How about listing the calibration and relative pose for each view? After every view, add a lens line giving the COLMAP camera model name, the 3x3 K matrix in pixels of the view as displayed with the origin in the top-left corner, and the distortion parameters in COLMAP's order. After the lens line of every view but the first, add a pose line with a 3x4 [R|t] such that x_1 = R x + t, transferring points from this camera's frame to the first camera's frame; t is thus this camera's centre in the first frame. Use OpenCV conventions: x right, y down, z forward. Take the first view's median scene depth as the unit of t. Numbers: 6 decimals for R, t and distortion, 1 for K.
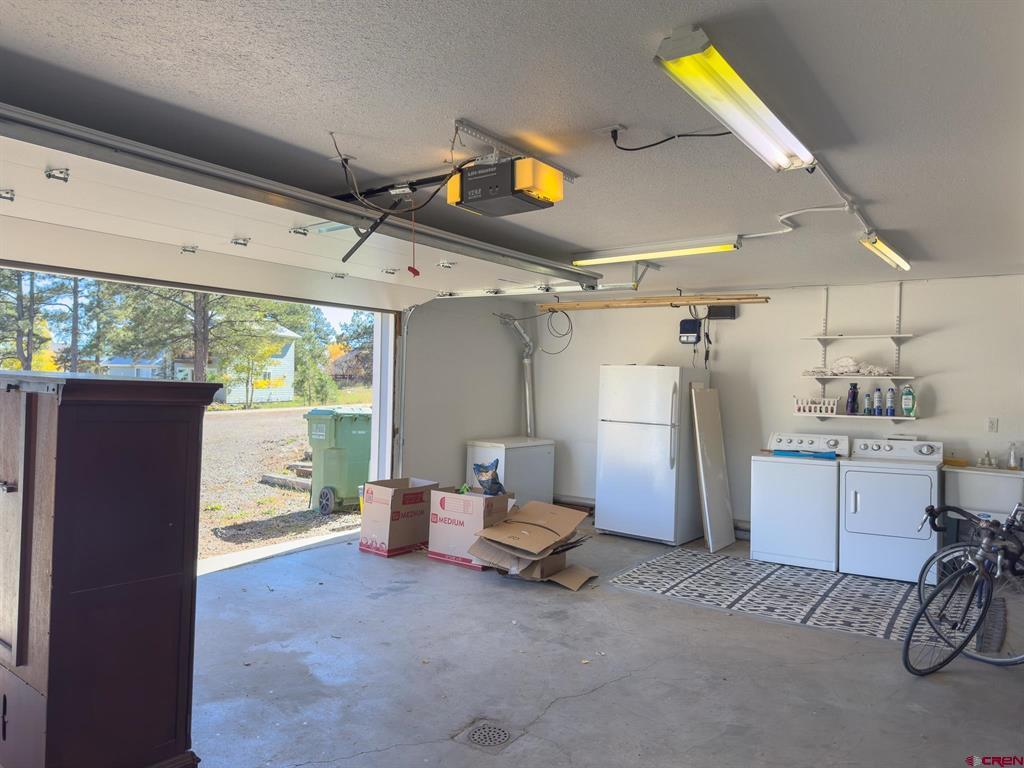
lens RADIAL K [[710.6, 0, 512.6], [0, 710.6, 382.1], [0, 0, 1]] dist [0.001164, -0.000221]
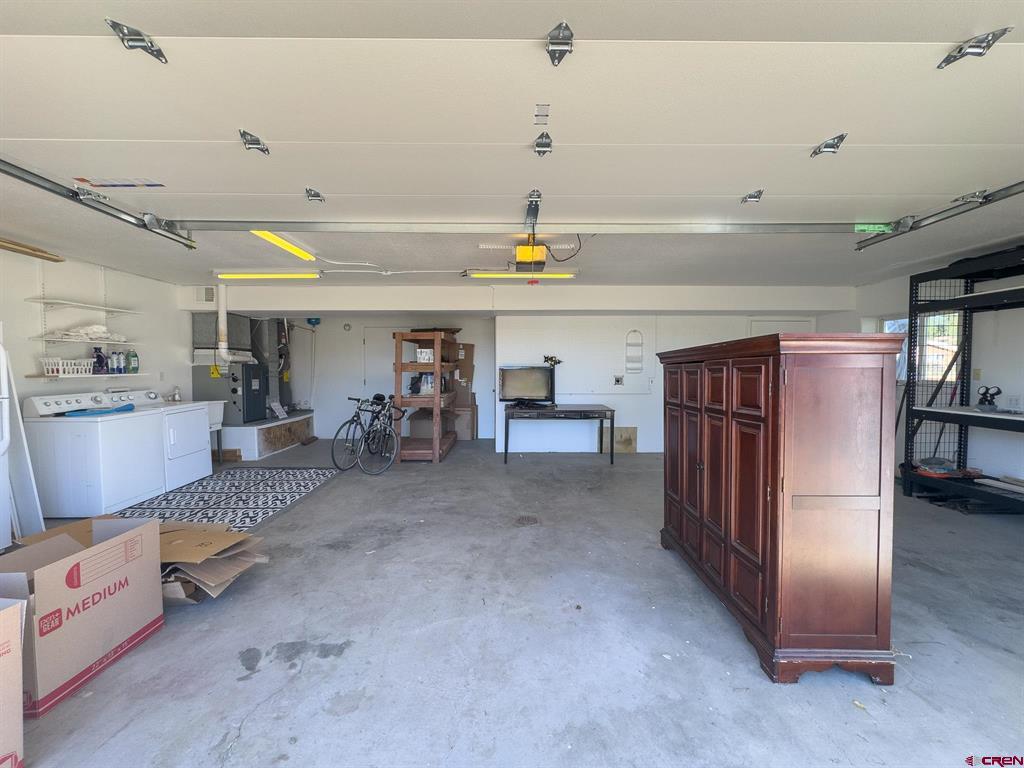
lens RADIAL K [[413.5, 0, 511.3], [0, 413.5, 380.9], [0, 0, 1]] dist [0.000569, 0.000013]
pose [[-0.585224, -0.057230, 0.808849, -0.616003], [-0.021595, 0.998252, 0.055006, 0.005705], [-0.810584, 0.014724, -0.585437, 1.094068]]
